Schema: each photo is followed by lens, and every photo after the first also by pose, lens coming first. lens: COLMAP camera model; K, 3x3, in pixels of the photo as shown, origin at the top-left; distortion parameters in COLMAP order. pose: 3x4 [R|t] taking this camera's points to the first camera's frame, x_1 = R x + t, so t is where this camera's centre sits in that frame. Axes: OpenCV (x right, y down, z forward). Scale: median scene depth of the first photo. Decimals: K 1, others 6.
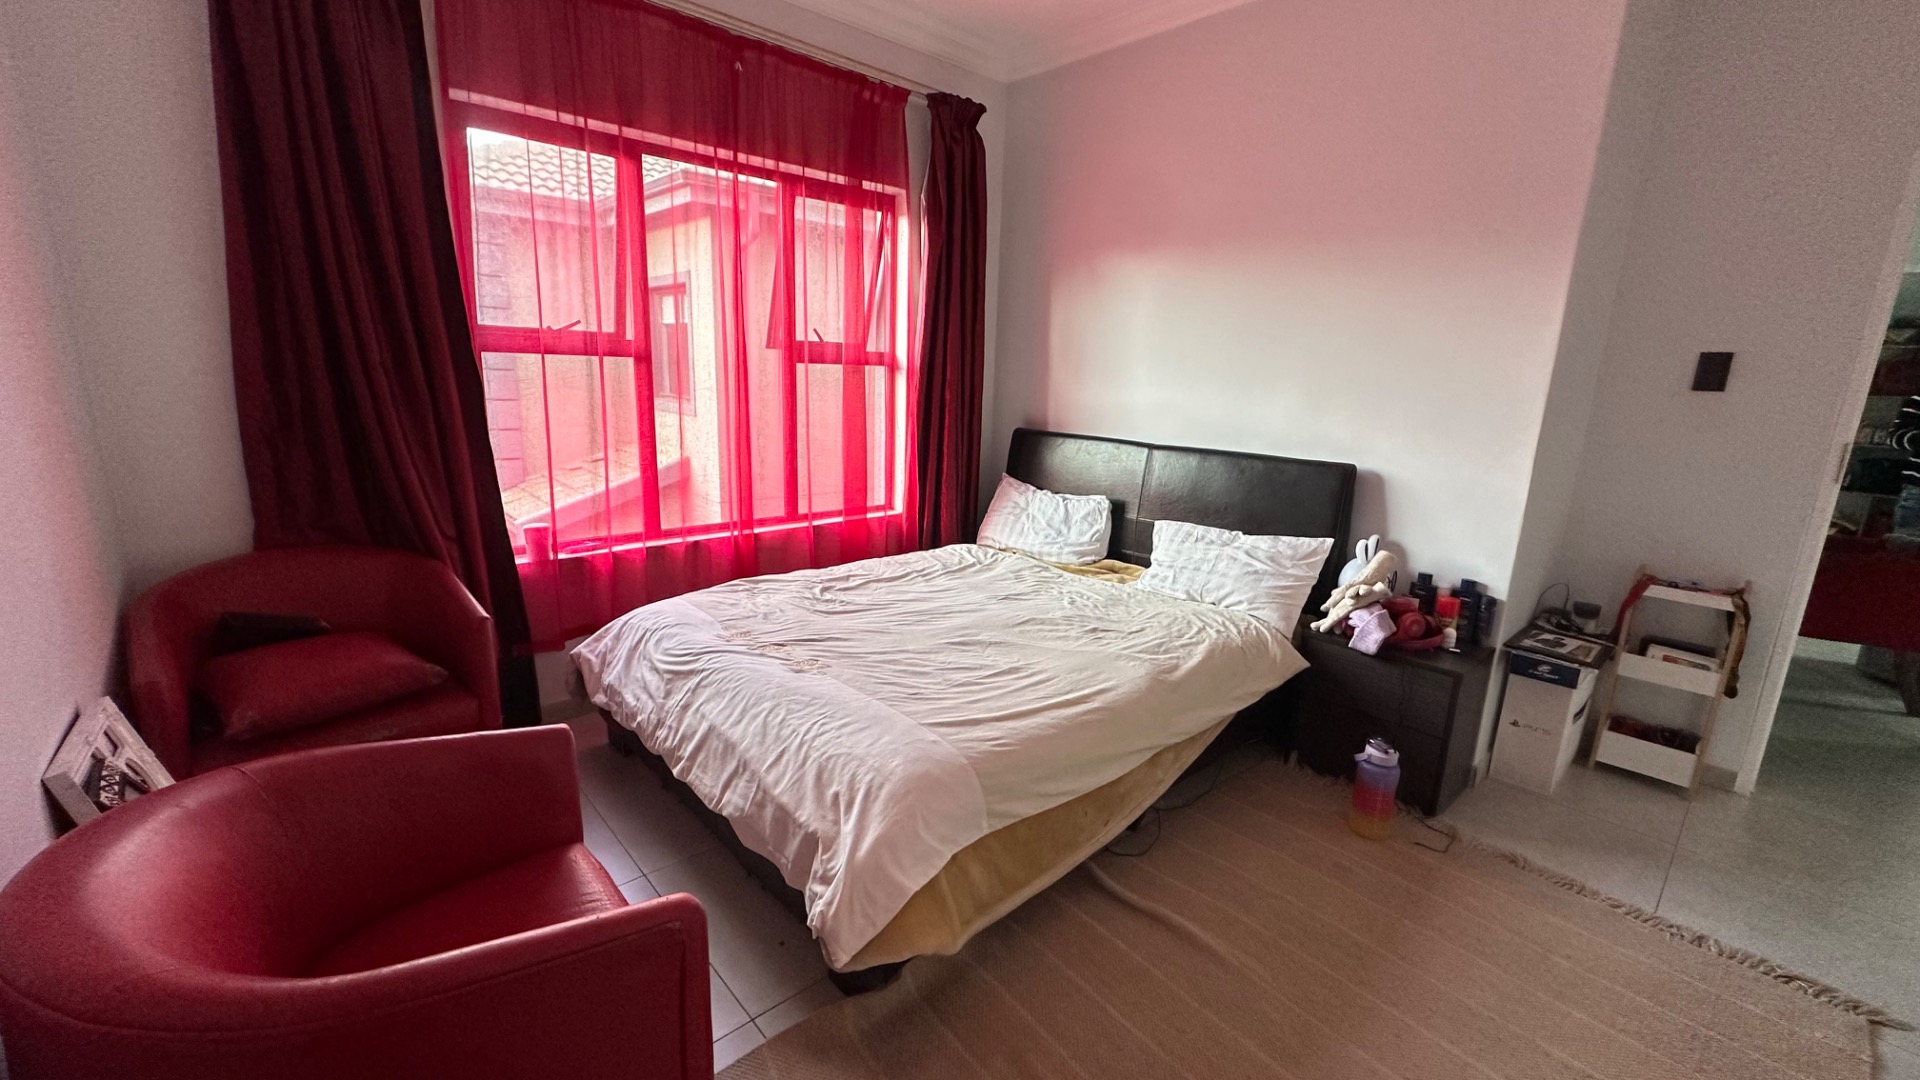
lens RADIAL K [[760.6, 0, 959.6], [0, 760.6, 540.1], [0, 0, 1]] dist [0.001699, 0.000078]
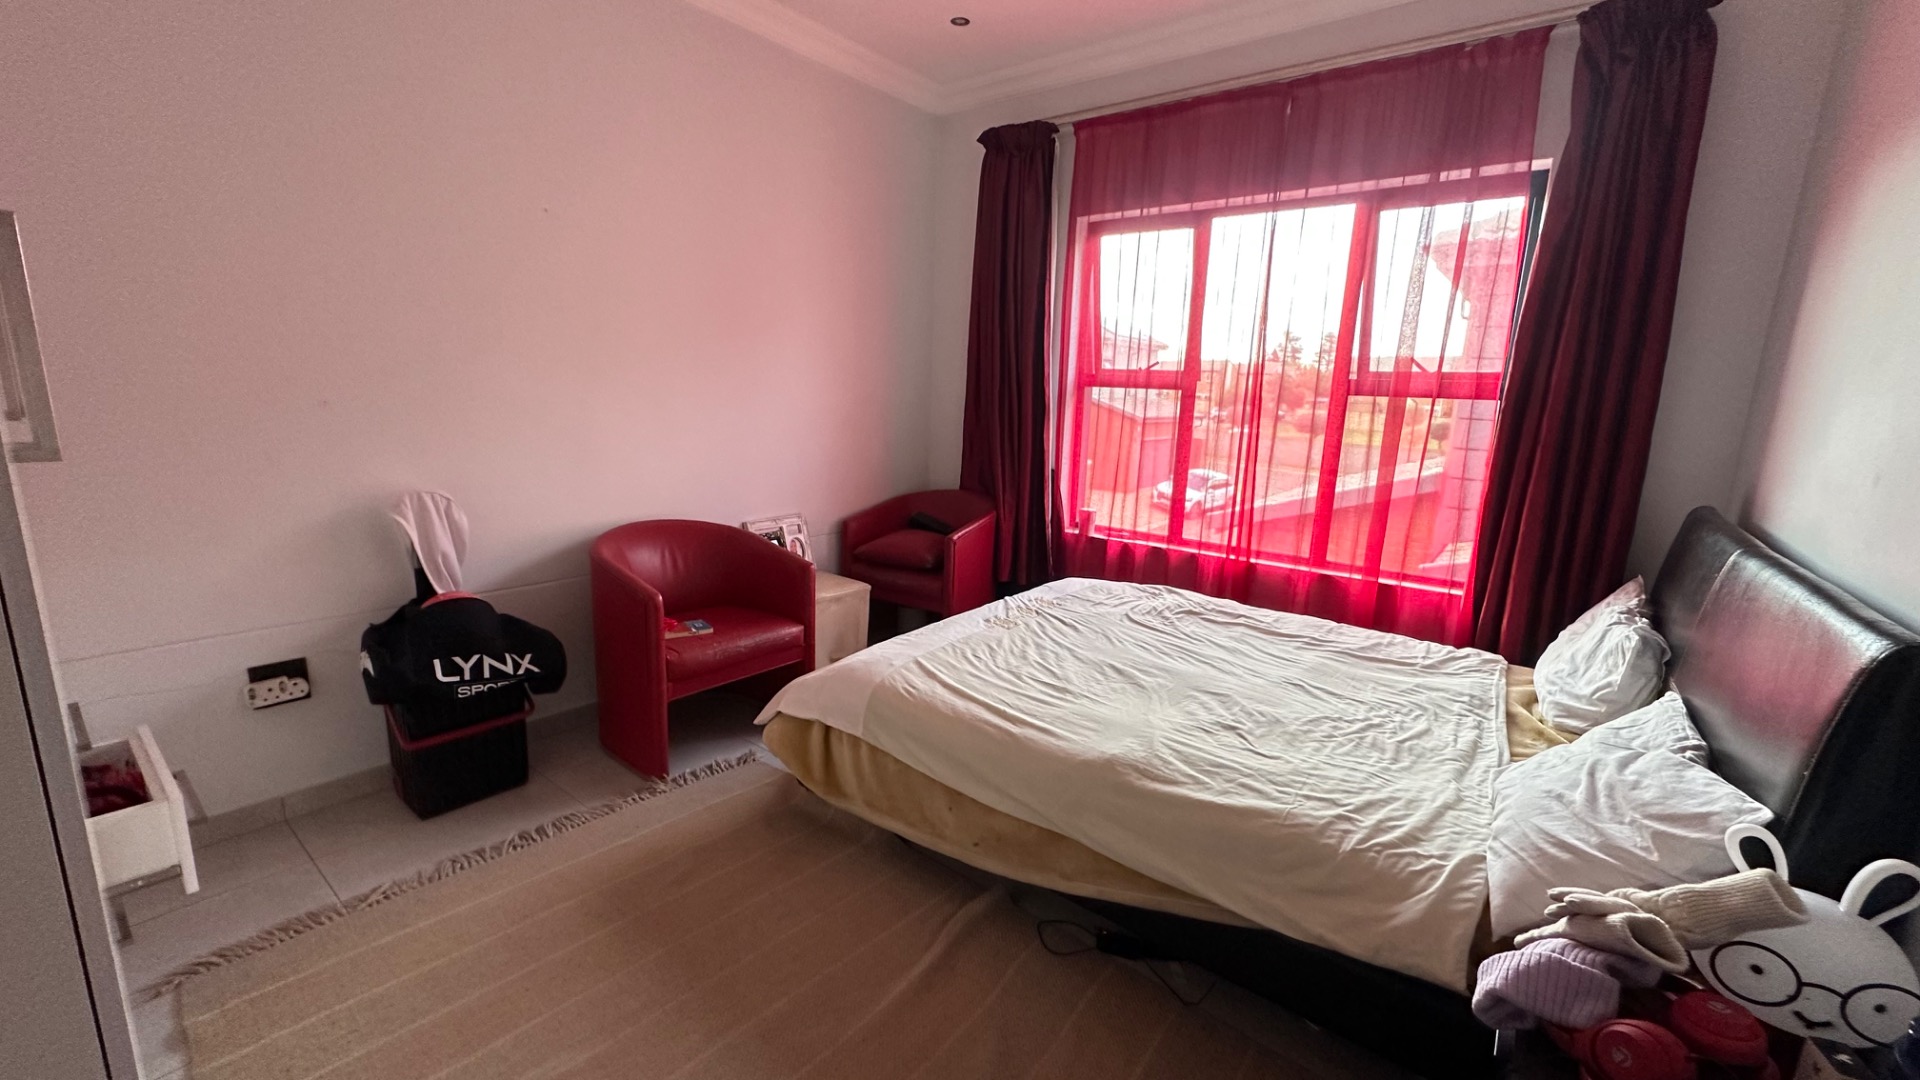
lens RADIAL K [[760.6, 0, 959.2], [0, 760.6, 542.0], [0, 0, 1]] dist [0.001699, 0.000078]
pose [[0.172221, 0.172905, -0.969765, 0.748991], [-0.244079, 0.961265, 0.128044, -0.081410], [0.954340, 0.214647, 0.207753, 0.489684]]
